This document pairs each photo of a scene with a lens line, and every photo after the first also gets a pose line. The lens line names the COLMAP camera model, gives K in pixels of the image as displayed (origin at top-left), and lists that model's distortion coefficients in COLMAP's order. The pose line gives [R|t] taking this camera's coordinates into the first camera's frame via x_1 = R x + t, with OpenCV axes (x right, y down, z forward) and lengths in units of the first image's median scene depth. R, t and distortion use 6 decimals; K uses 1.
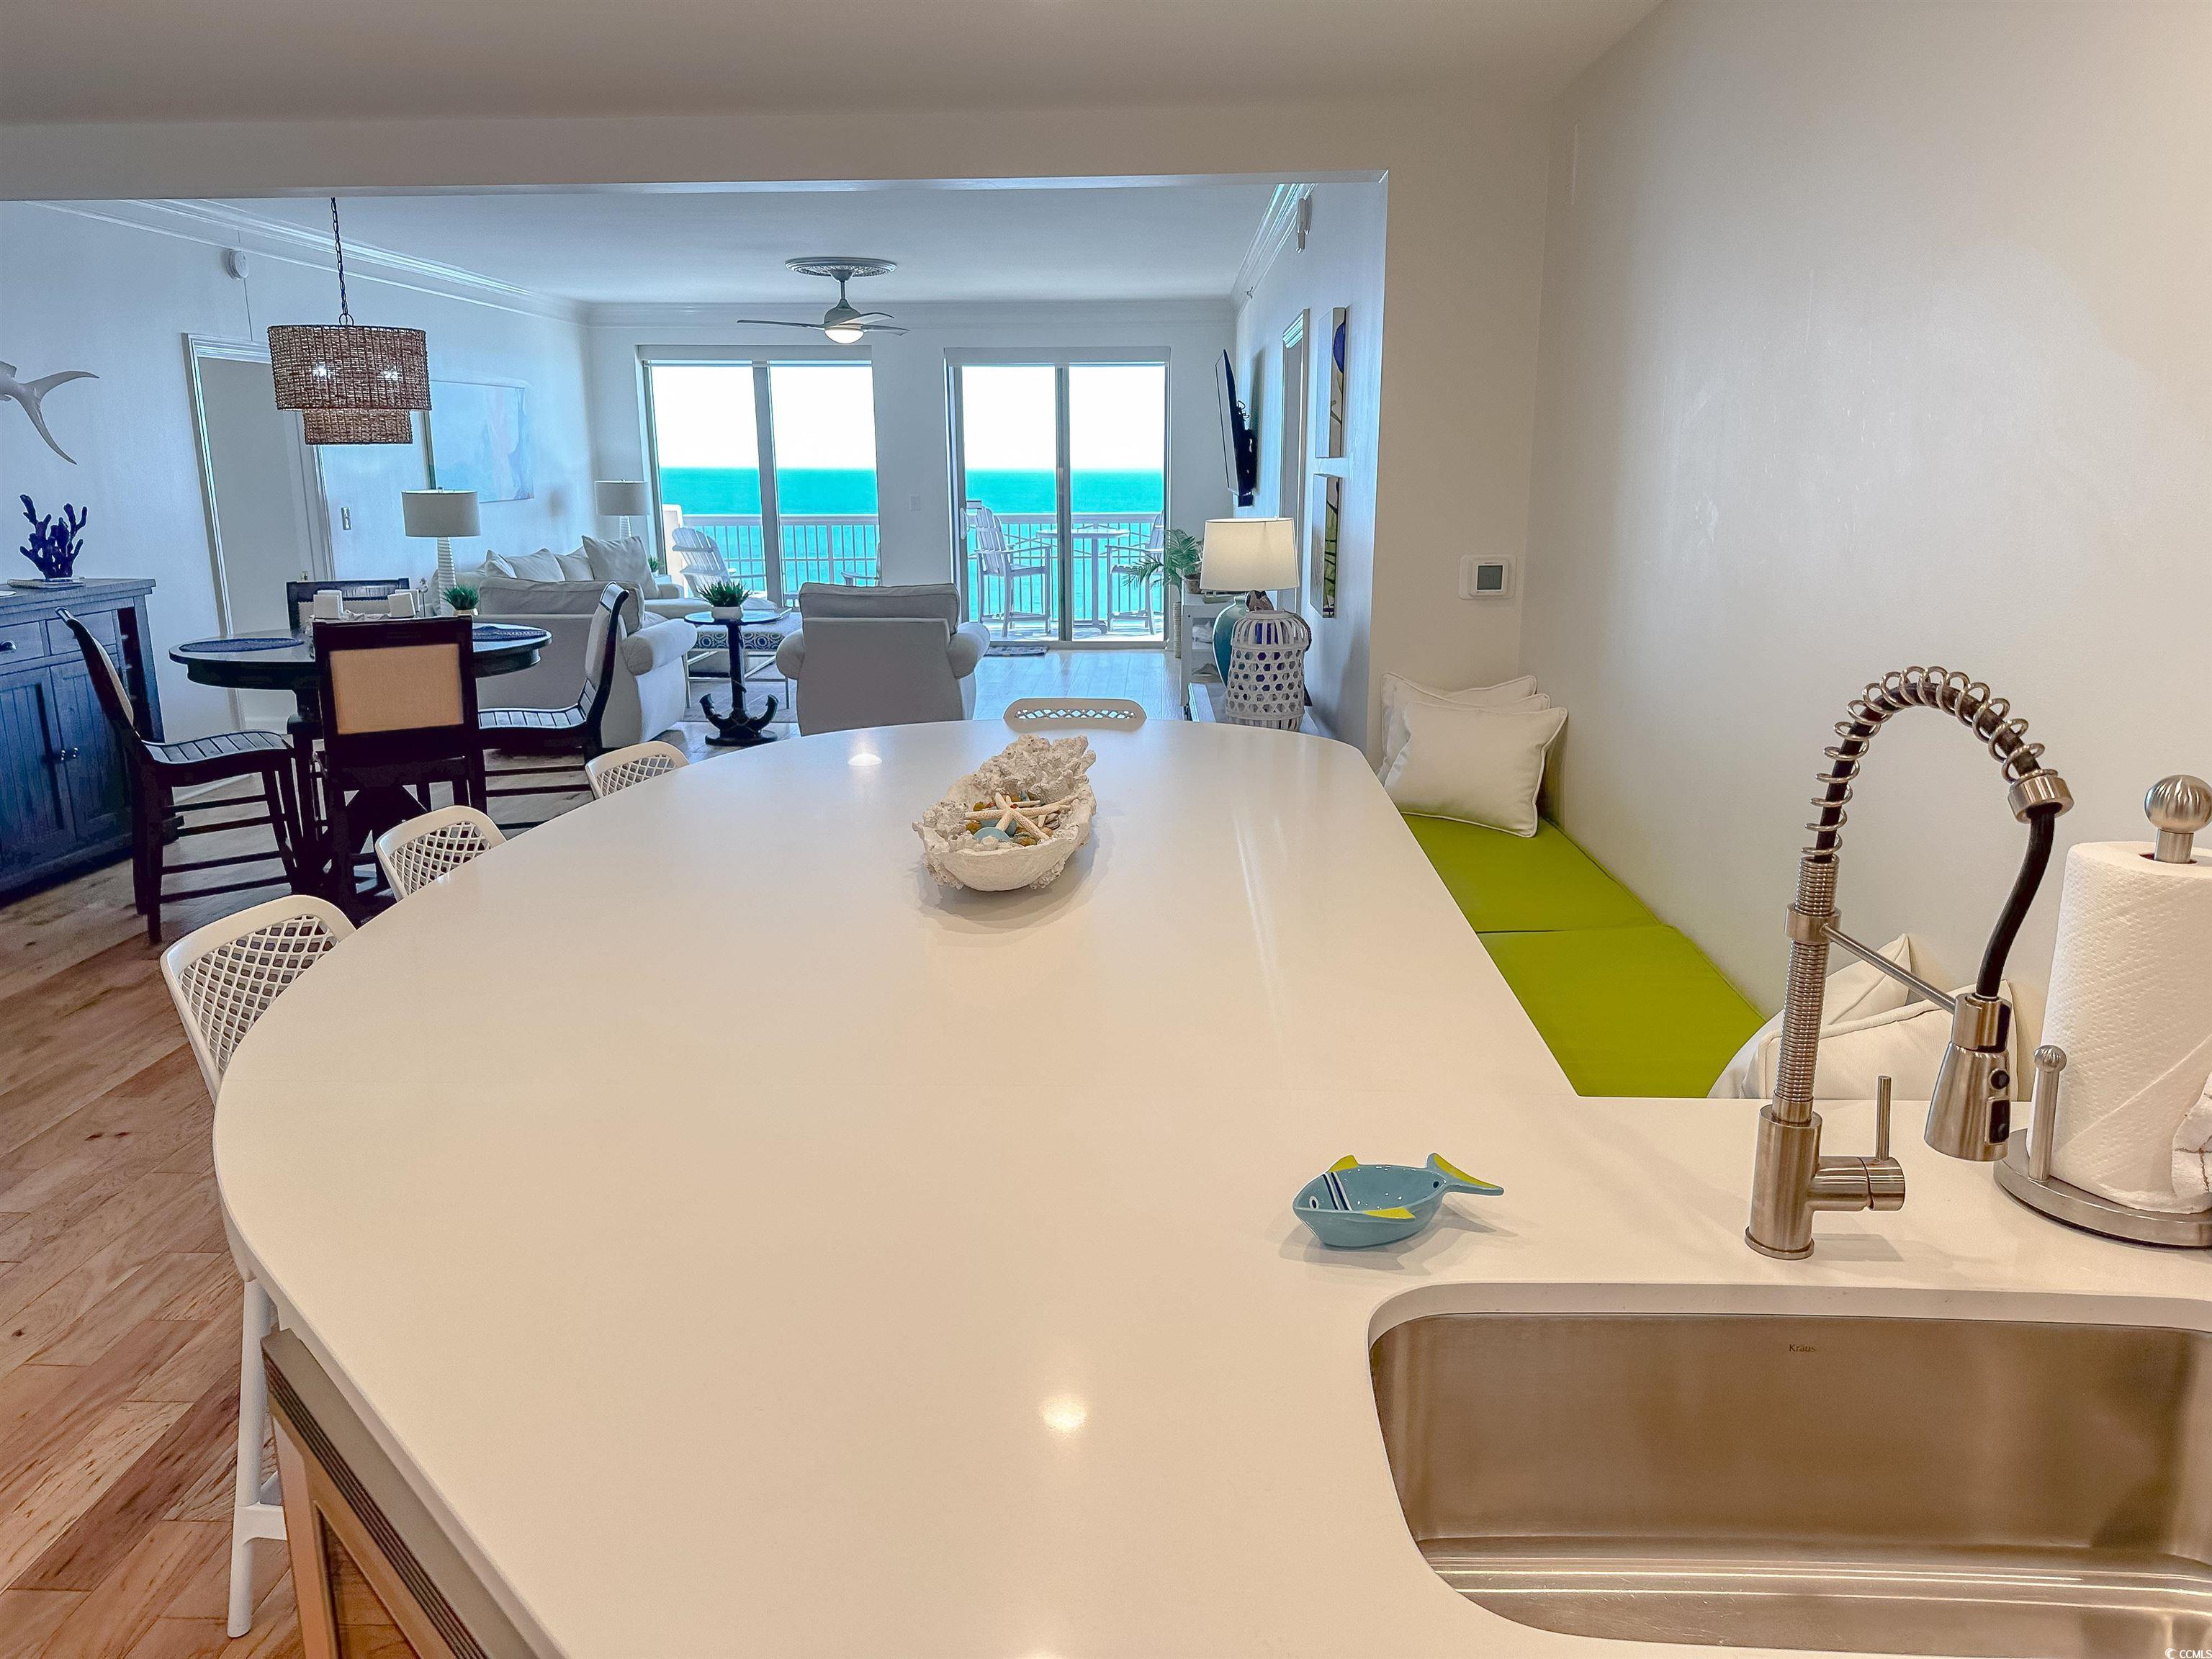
lens RADIAL K [[1546.3, 0, 1092.3], [0, 1546.3, 806.0], [0, 0, 1]] dist [0.060923, -0.078066]
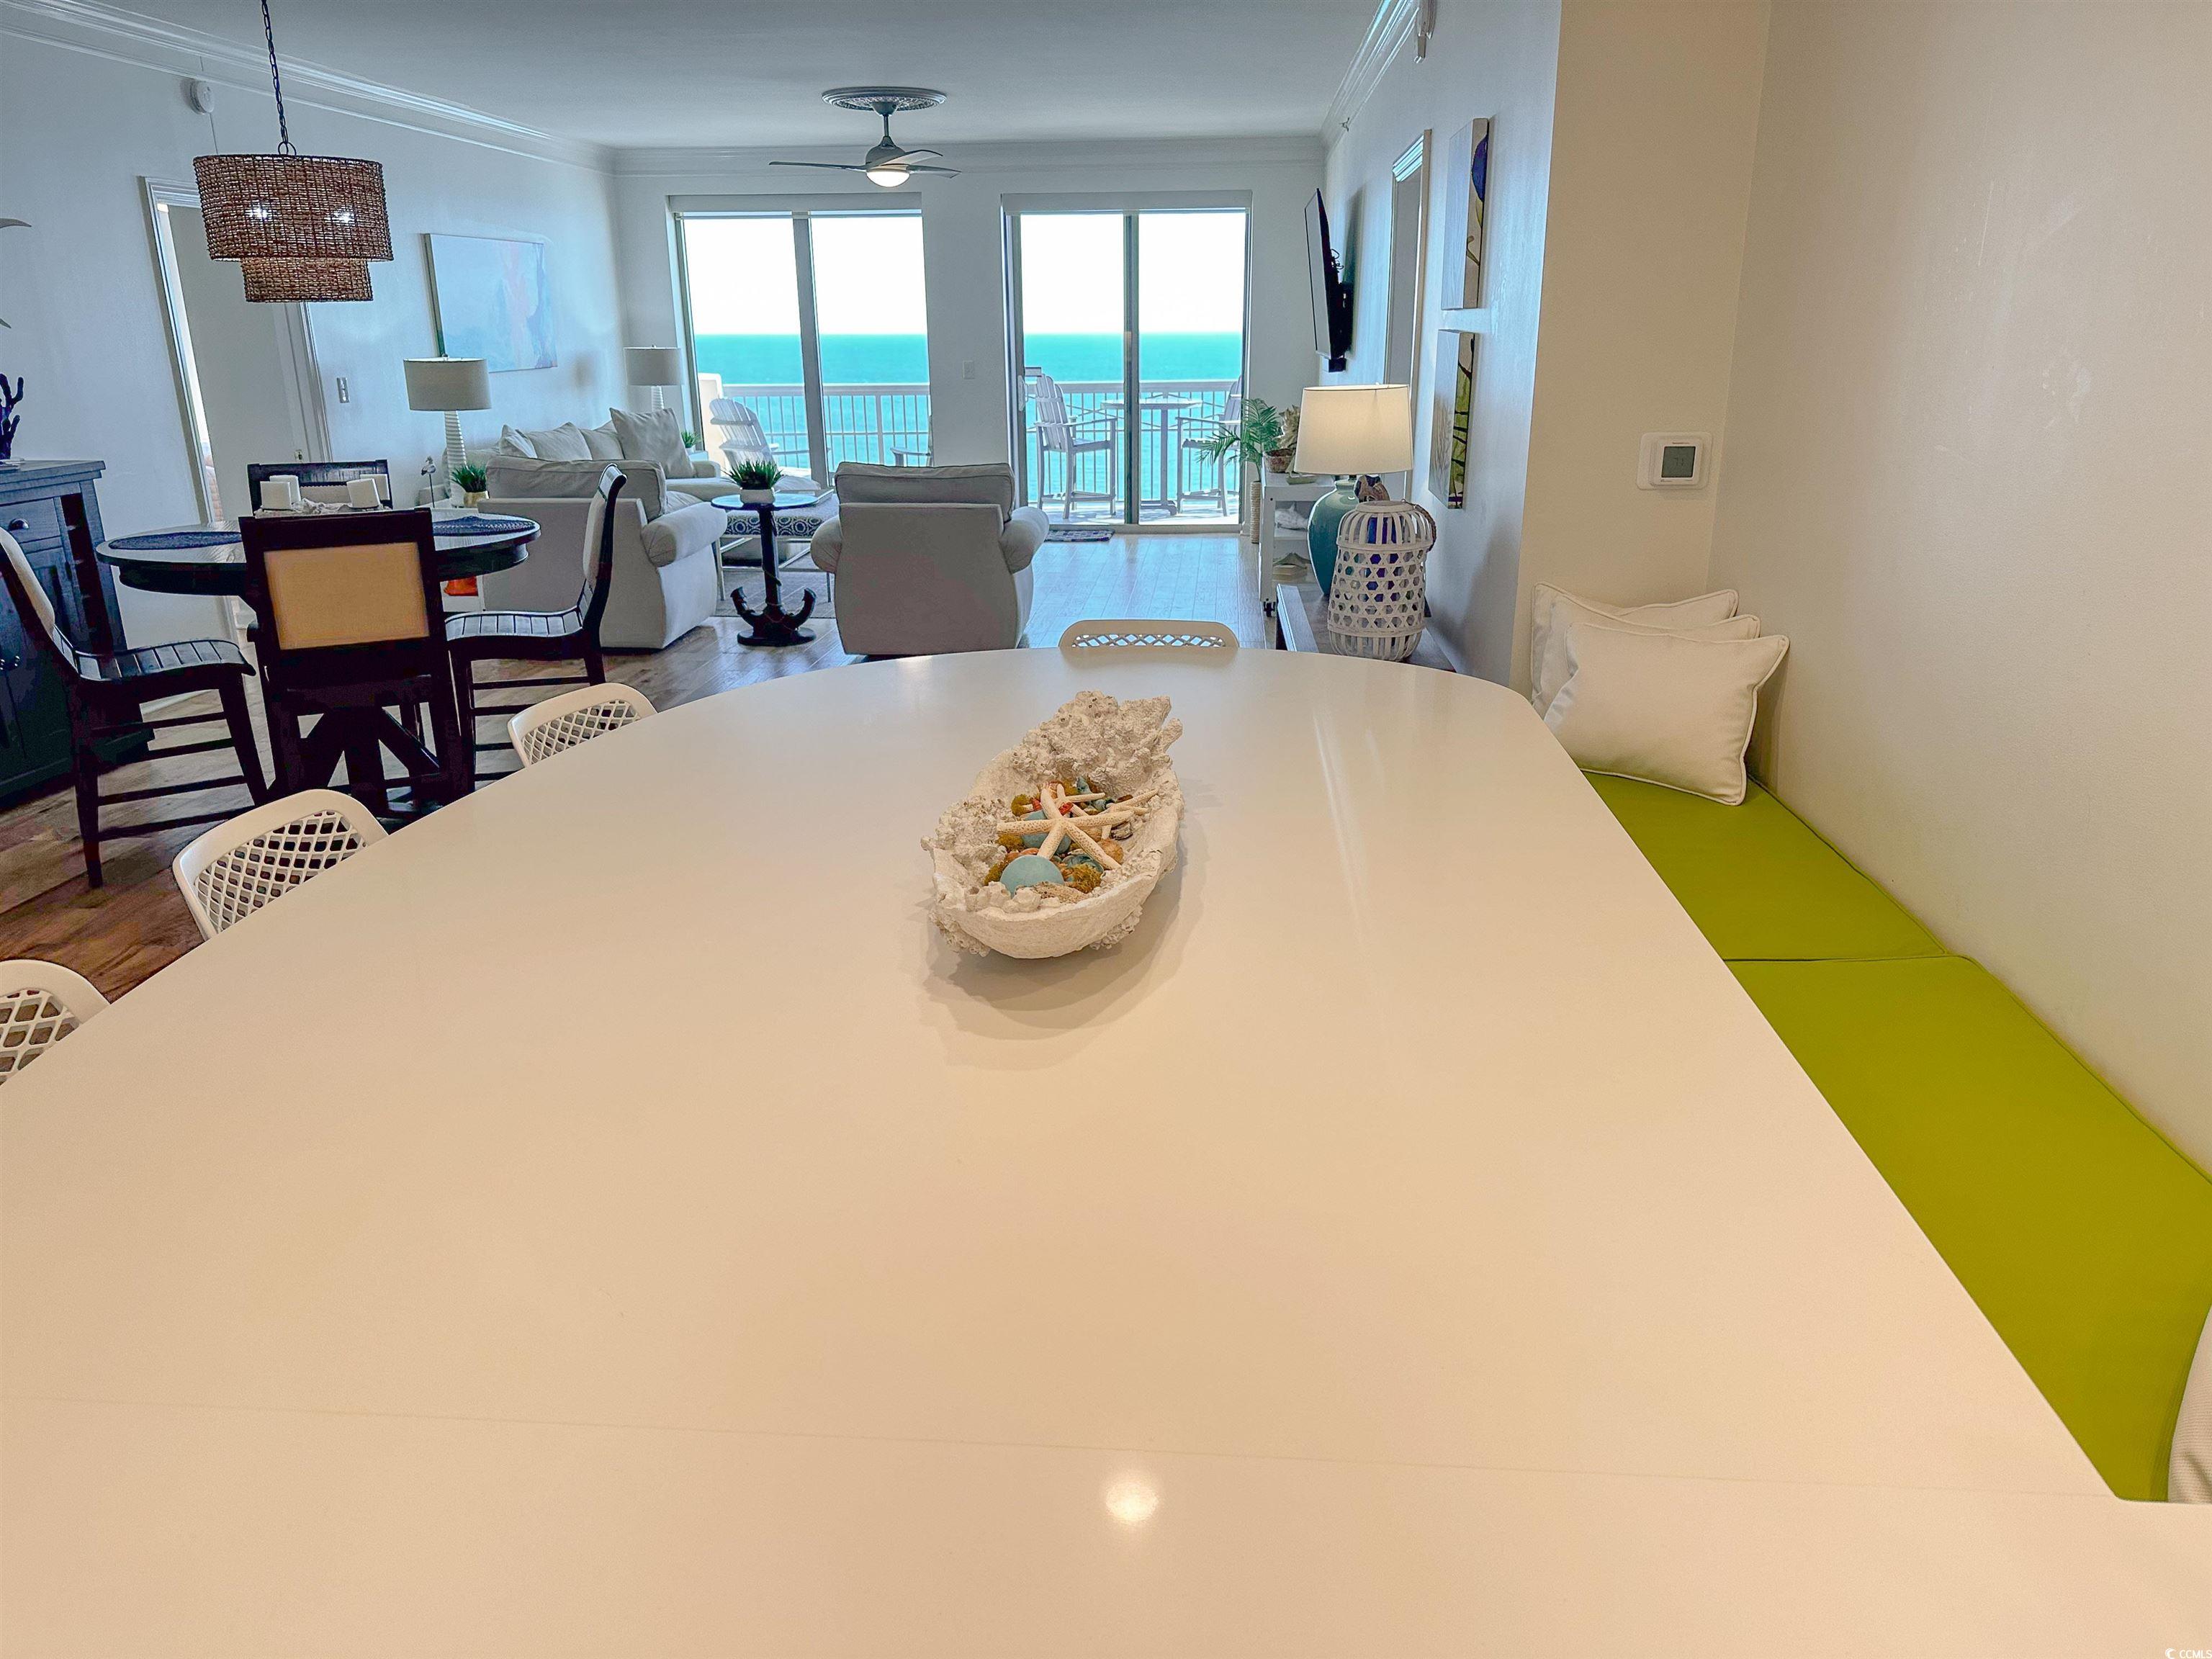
lens RADIAL K [[1546.3, 0, 1085.6], [0, 1546.3, 829.7], [0, 0, 1]] dist [0.060923, -0.078066]
pose [[0.998981, 0.009603, -0.044093, -0.005044], [-0.005419, 0.995552, 0.094060, -0.024611], [0.044800, -0.093726, 0.994590, 0.130938]]
